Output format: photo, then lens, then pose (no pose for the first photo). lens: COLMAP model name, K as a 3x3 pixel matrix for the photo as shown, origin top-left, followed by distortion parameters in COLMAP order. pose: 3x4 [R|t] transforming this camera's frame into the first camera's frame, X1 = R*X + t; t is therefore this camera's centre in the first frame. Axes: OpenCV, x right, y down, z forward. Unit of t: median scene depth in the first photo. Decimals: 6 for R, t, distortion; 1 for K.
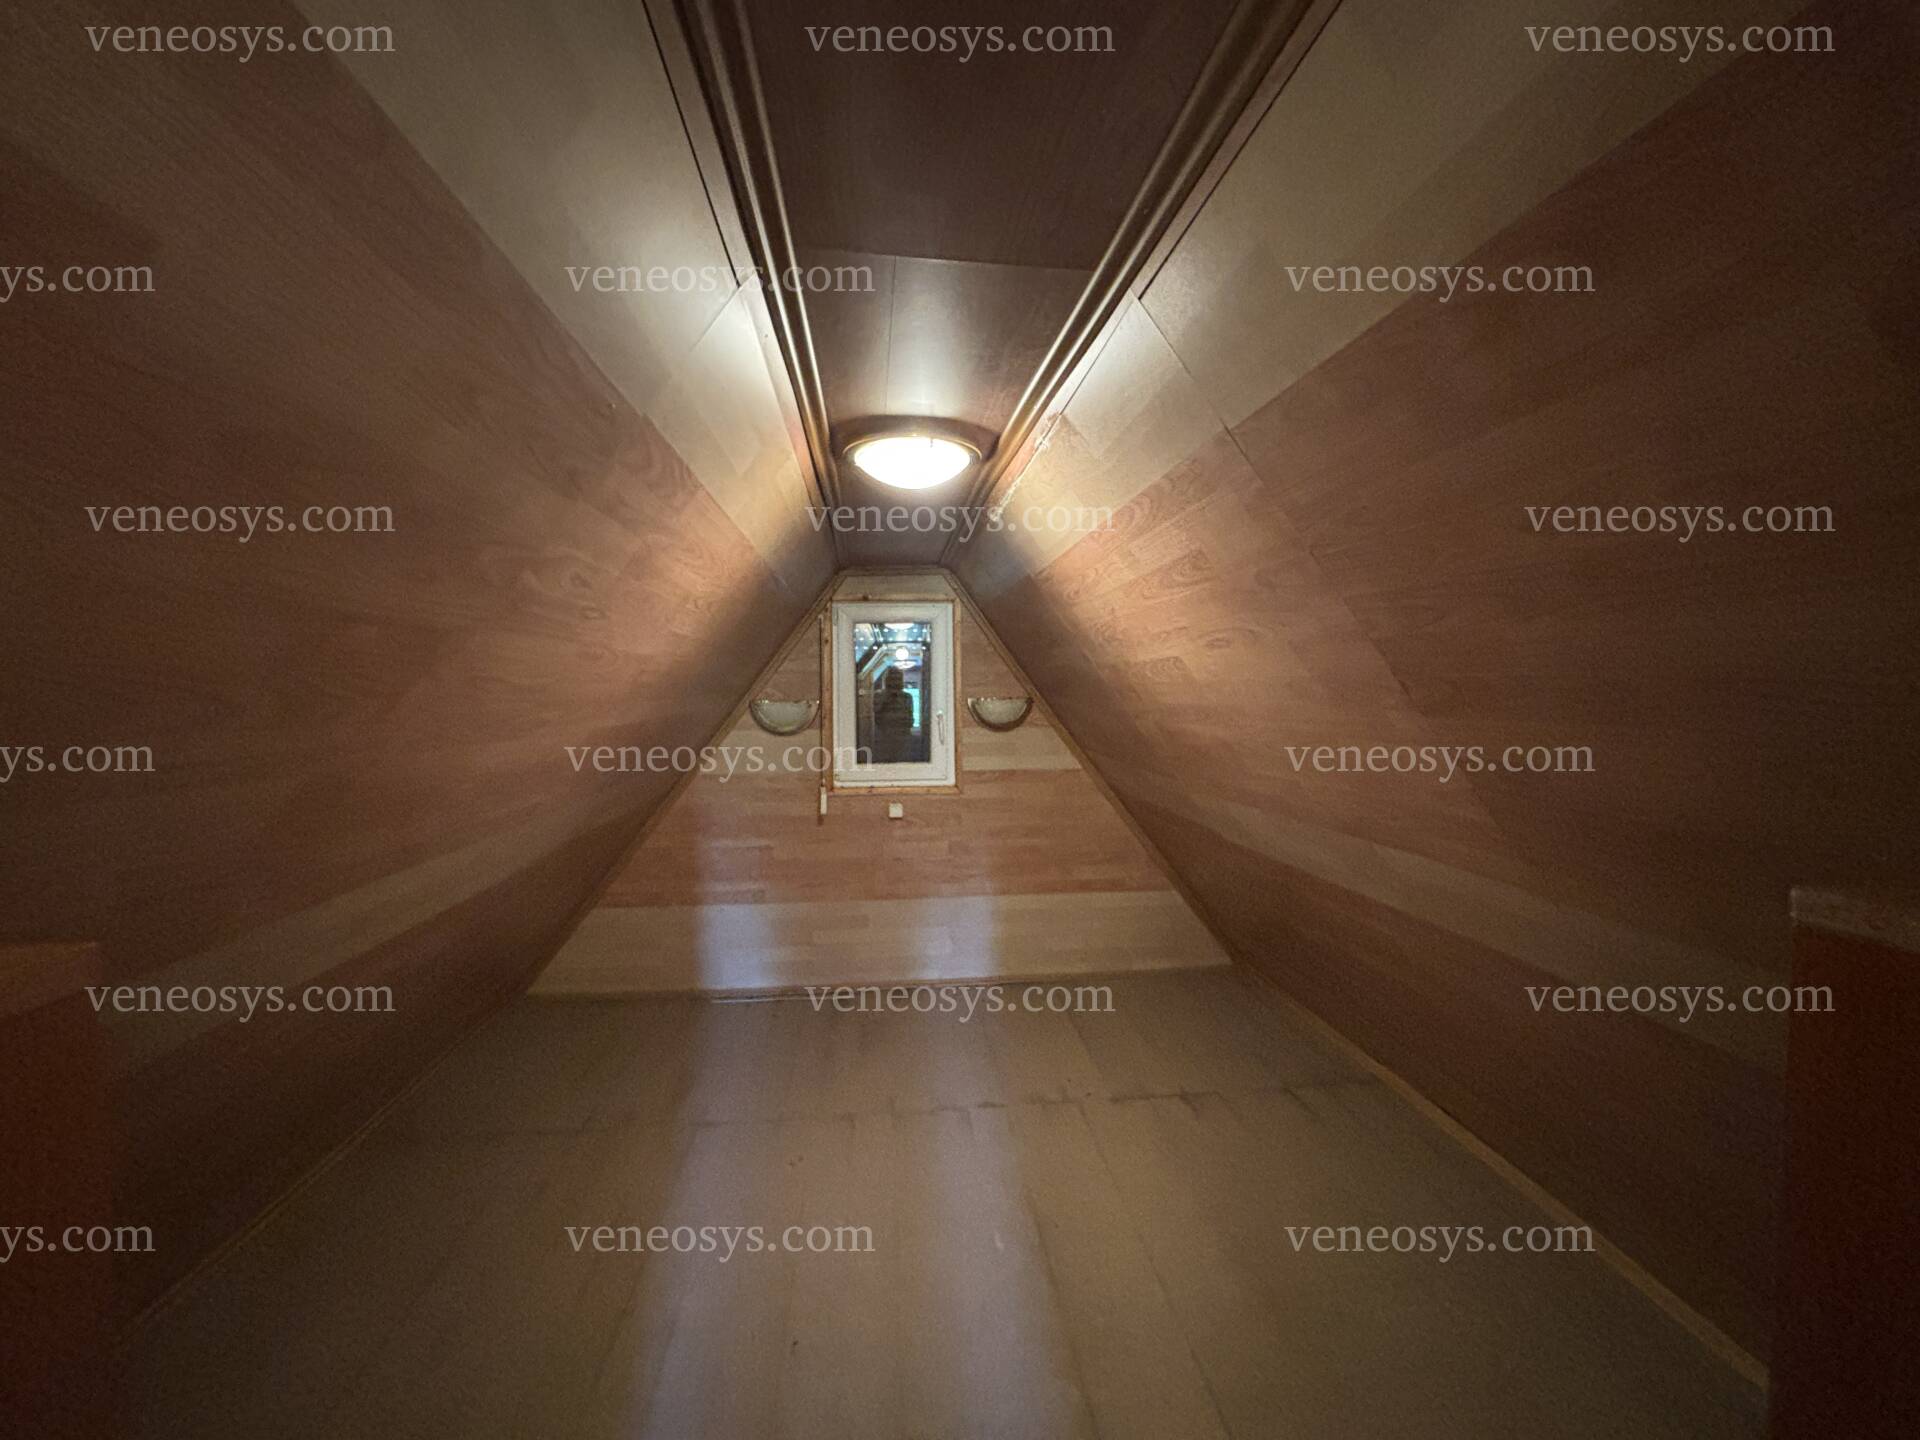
lens RADIAL K [[773.3, 0, 953.4], [0, 773.3, 717.4], [0, 0, 1]] dist [0.000302, 0.000069]
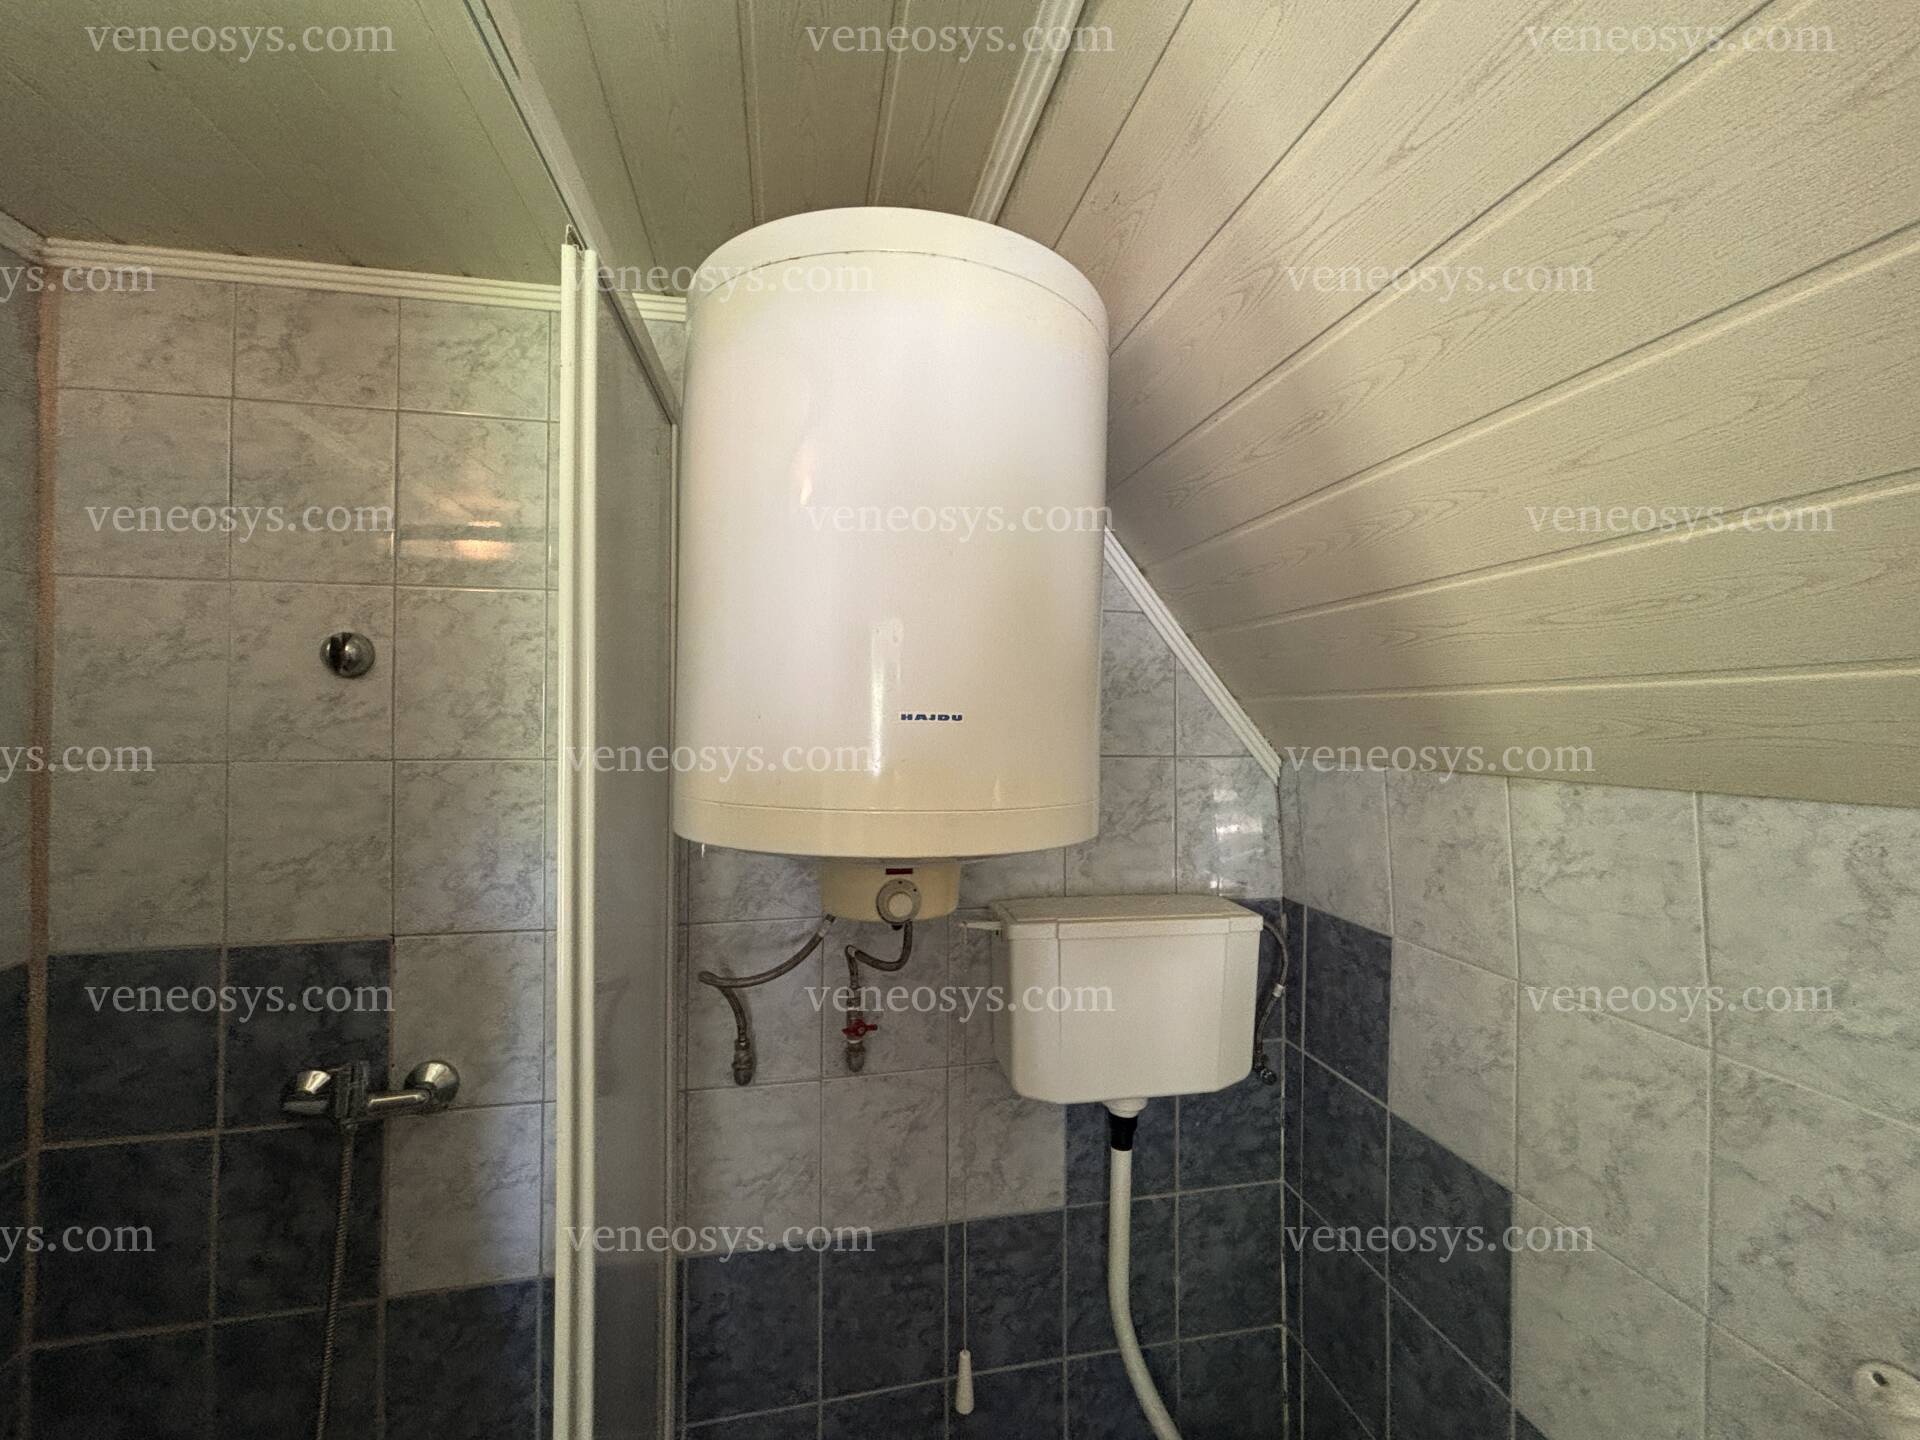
lens RADIAL K [[773.0, 0, 967.8], [0, 773.0, 717.5], [0, 0, 1]] dist [0.001084, -0.000557]
pose [[0.999999, 0.000508, -0.000878, 0.962255], [-0.000508, 1.000000, 0.000242, -0.000555], [0.000878, -0.000242, 1.000000, 0.000384]]
